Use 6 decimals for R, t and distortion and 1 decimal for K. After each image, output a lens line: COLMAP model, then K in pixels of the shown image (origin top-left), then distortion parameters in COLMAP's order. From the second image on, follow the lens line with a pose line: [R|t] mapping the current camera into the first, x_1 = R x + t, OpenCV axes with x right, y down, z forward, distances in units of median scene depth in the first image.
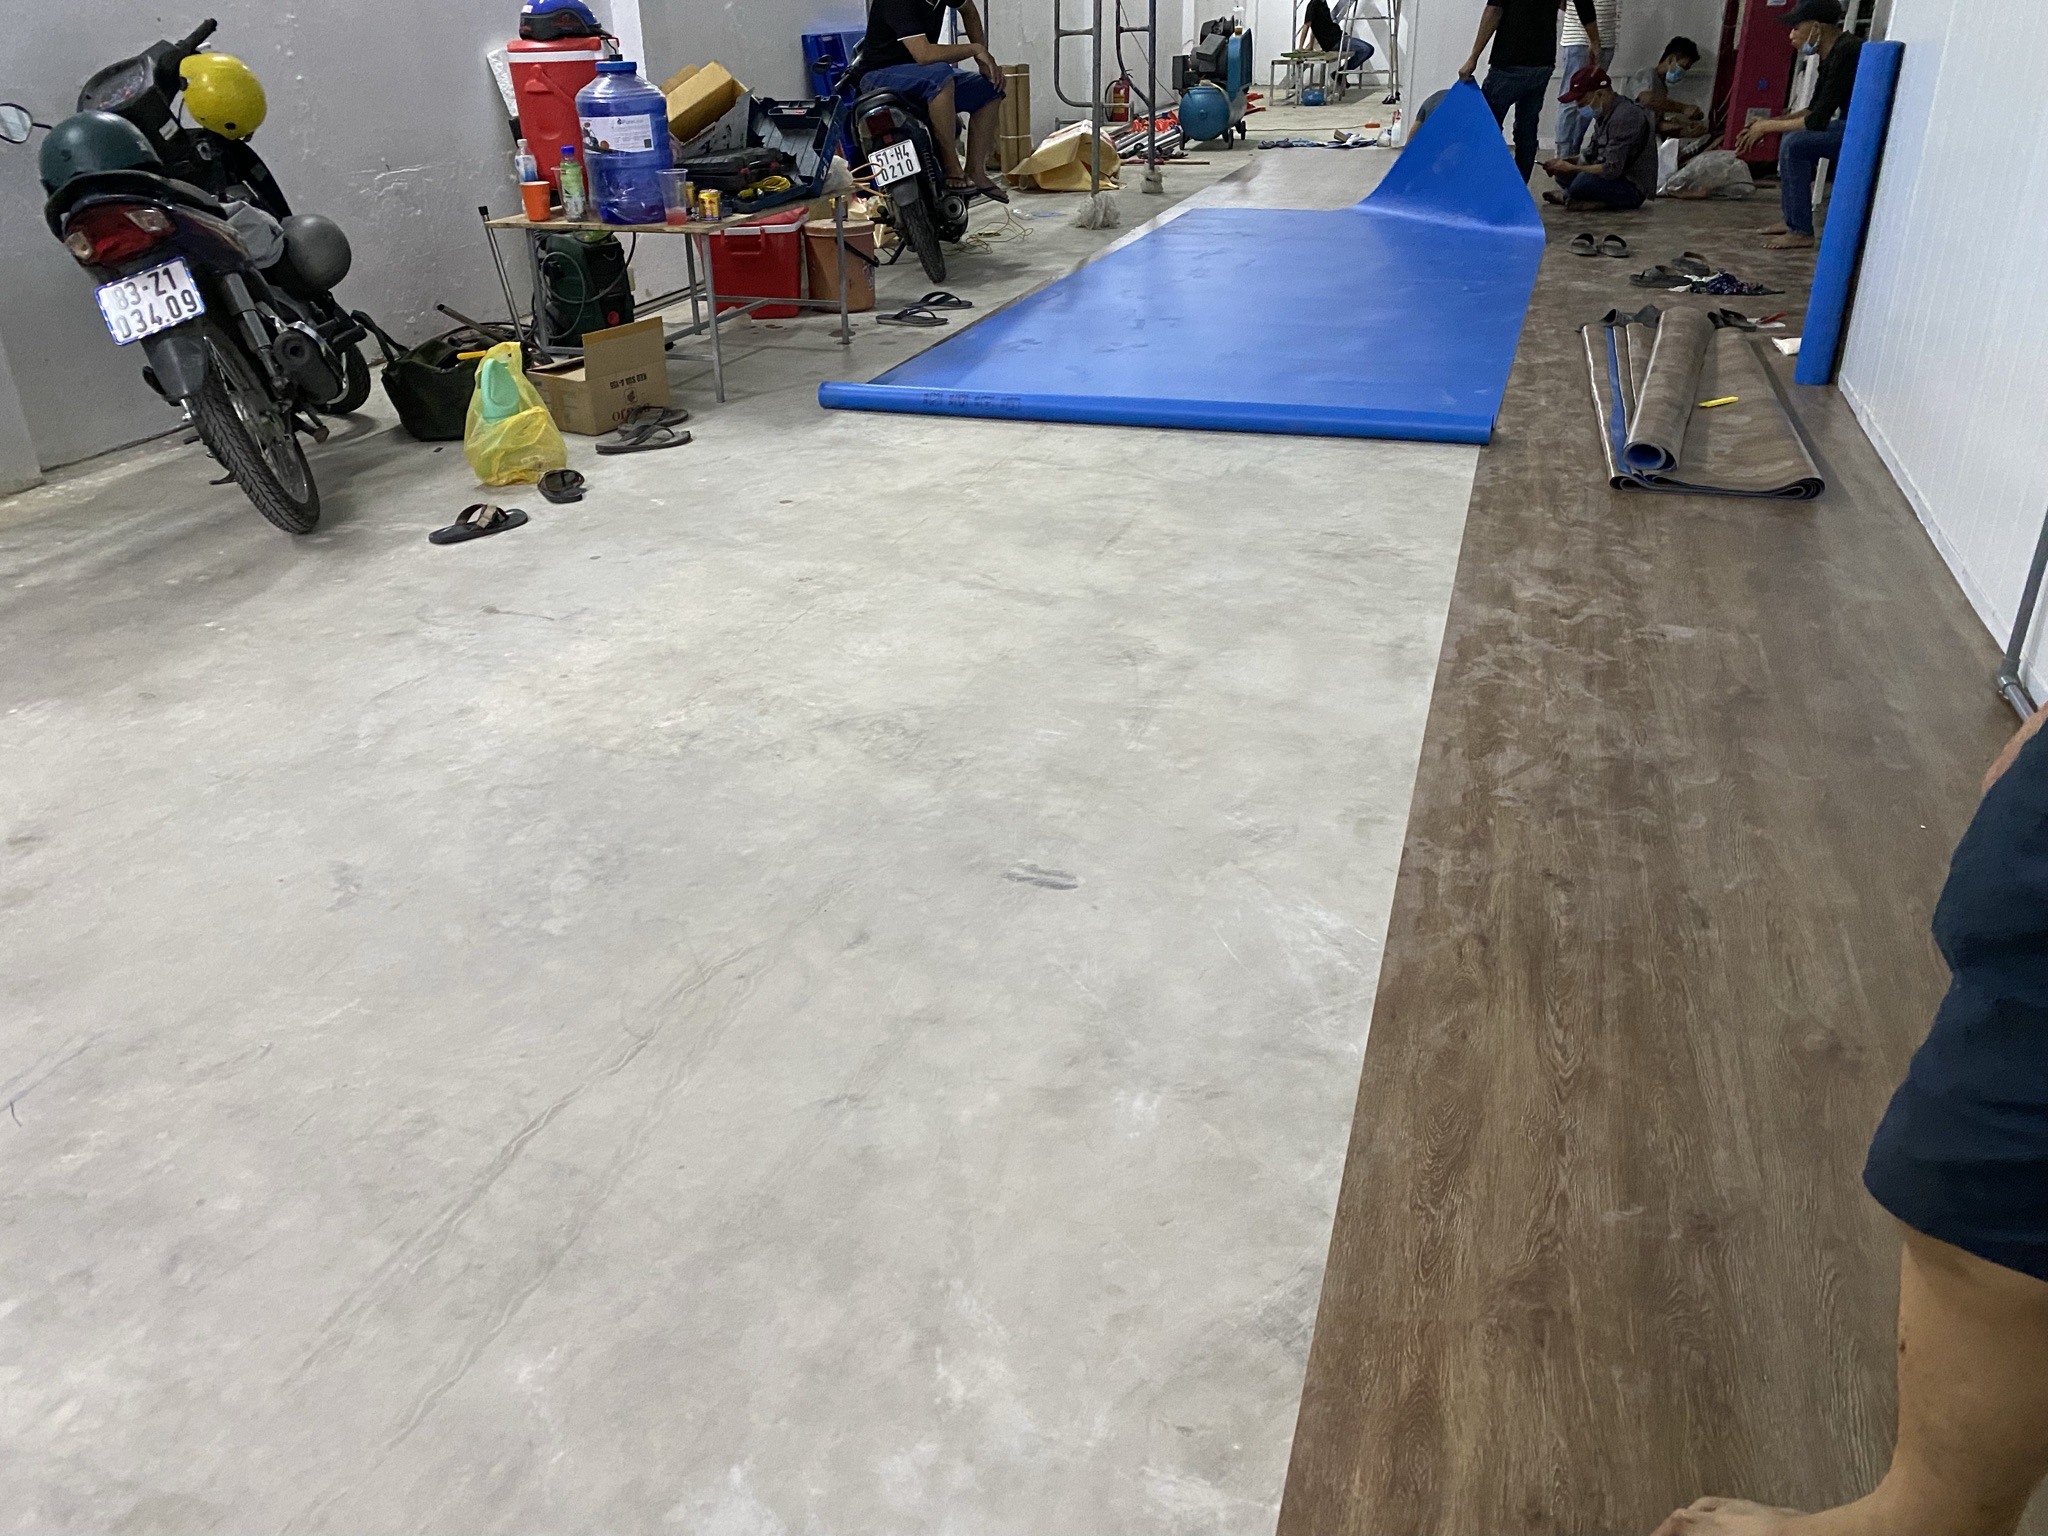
lens RADIAL K [[1571.3, 0, 1022.7], [0, 1571.3, 722.0], [0, 0, 1]] dist [0.015450, -0.010145]
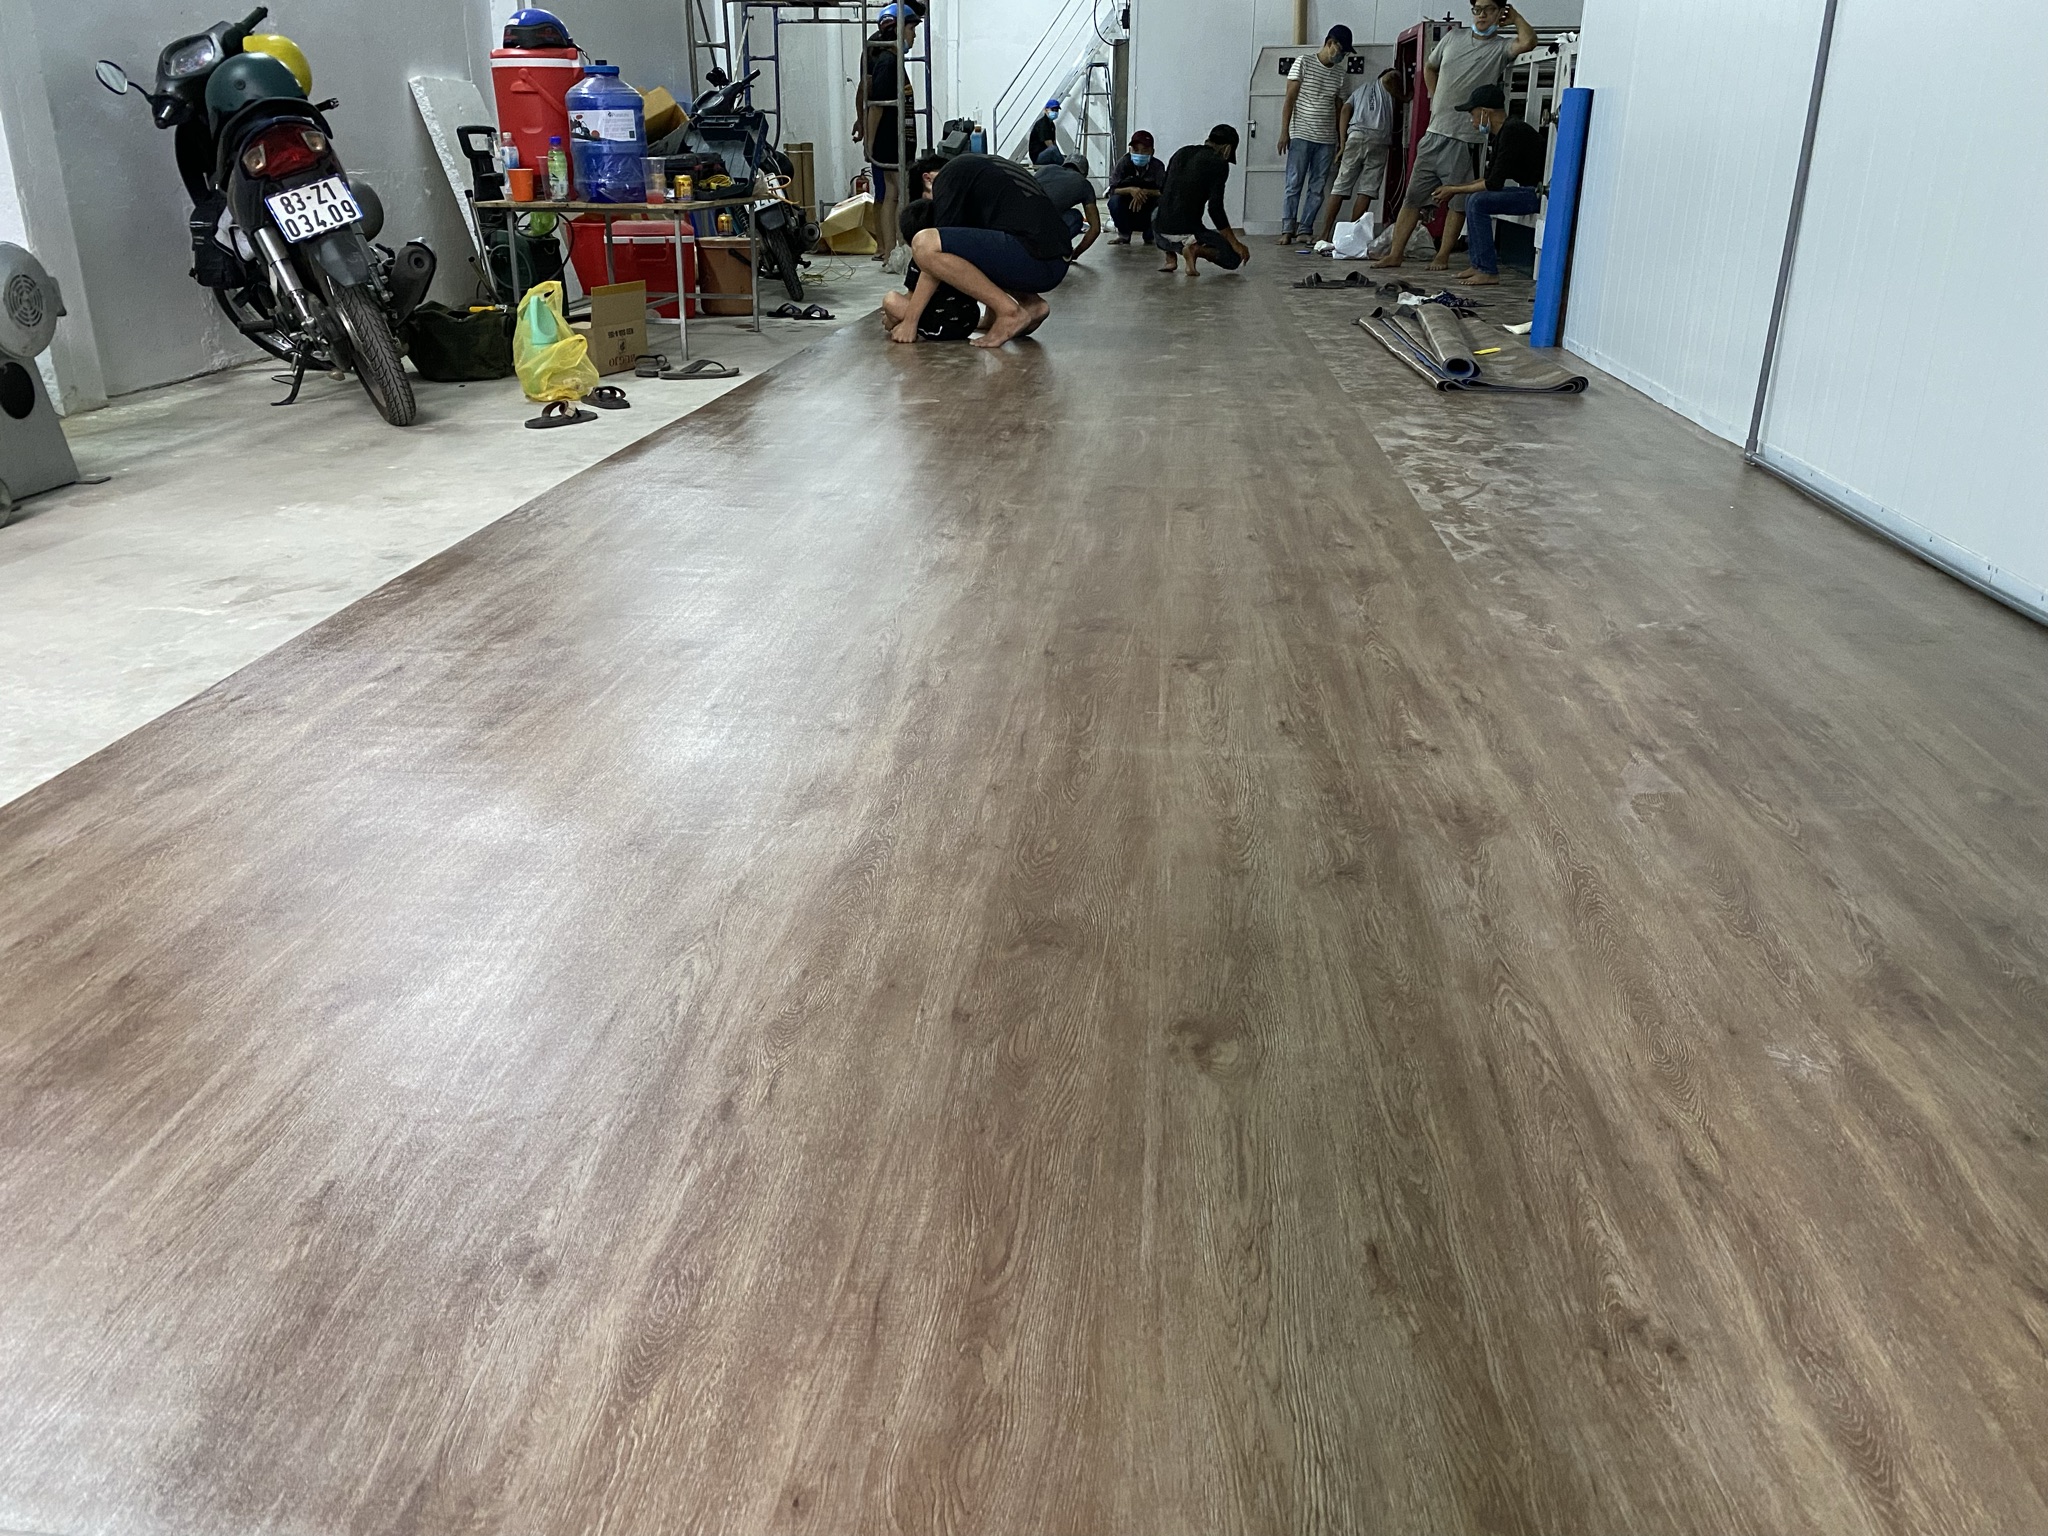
lens RADIAL K [[1571.3, 0, 1022.7], [0, 1571.3, 722.0], [0, 0, 1]] dist [0.015450, -0.010145]
pose [[0.977846, -0.046482, 0.204100, -0.227661], [0.062652, 0.995326, -0.073493, 0.185555], [-0.199730, 0.084652, 0.976187, -0.179580]]
